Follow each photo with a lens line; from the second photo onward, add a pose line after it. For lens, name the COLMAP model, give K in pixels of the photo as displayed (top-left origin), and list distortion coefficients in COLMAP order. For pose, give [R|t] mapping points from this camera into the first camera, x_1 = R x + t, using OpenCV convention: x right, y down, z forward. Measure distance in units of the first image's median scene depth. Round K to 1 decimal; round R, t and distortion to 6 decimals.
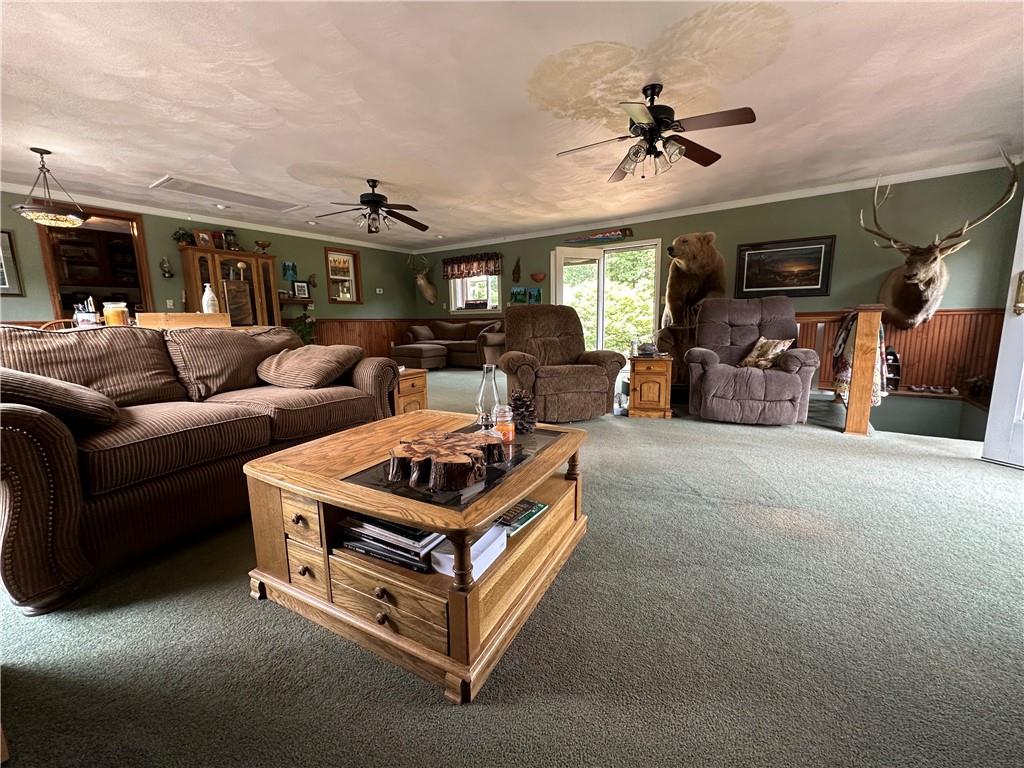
lens RADIAL K [[411.4, 0, 512.0], [0, 411.4, 384.0], [0, 0, 1]] dist [-0.000140, -0.000047]
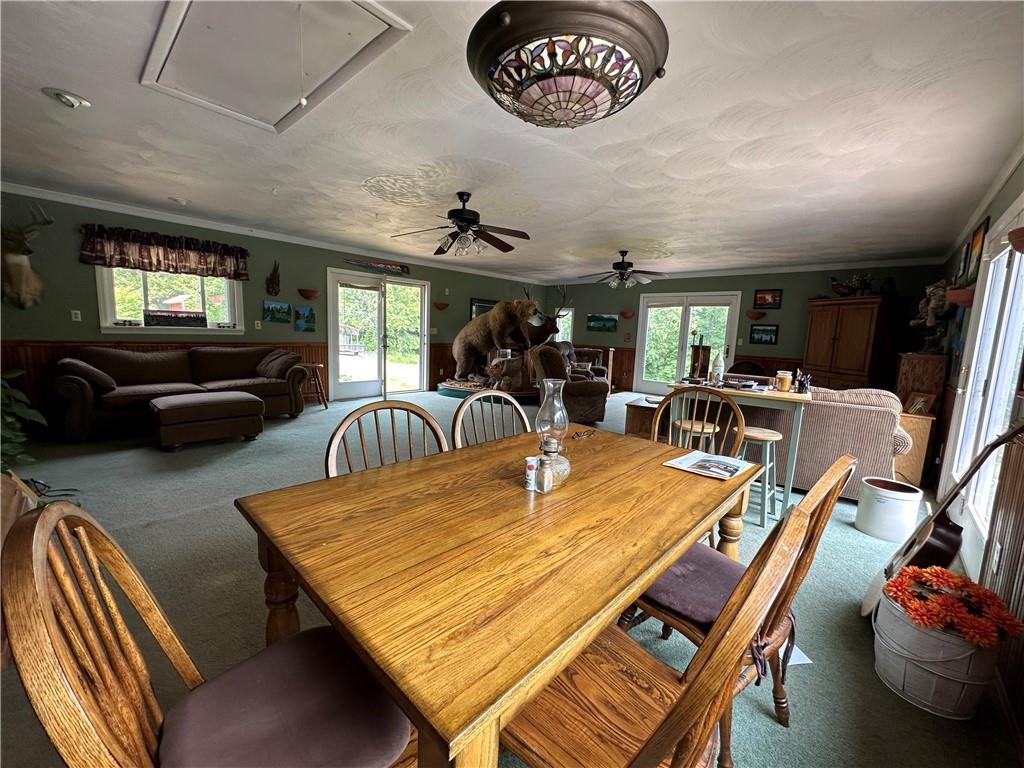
lens RADIAL K [[411.4, 0, 512.0], [0, 411.4, 384.0], [0, 0, 1]] dist [-0.000140, -0.000047]
pose [[0.131810, -0.104784, 0.985721, -0.677632], [0.118292, 0.988954, 0.089309, -0.103280], [-0.984192, 0.104831, 0.142750, 0.483068]]
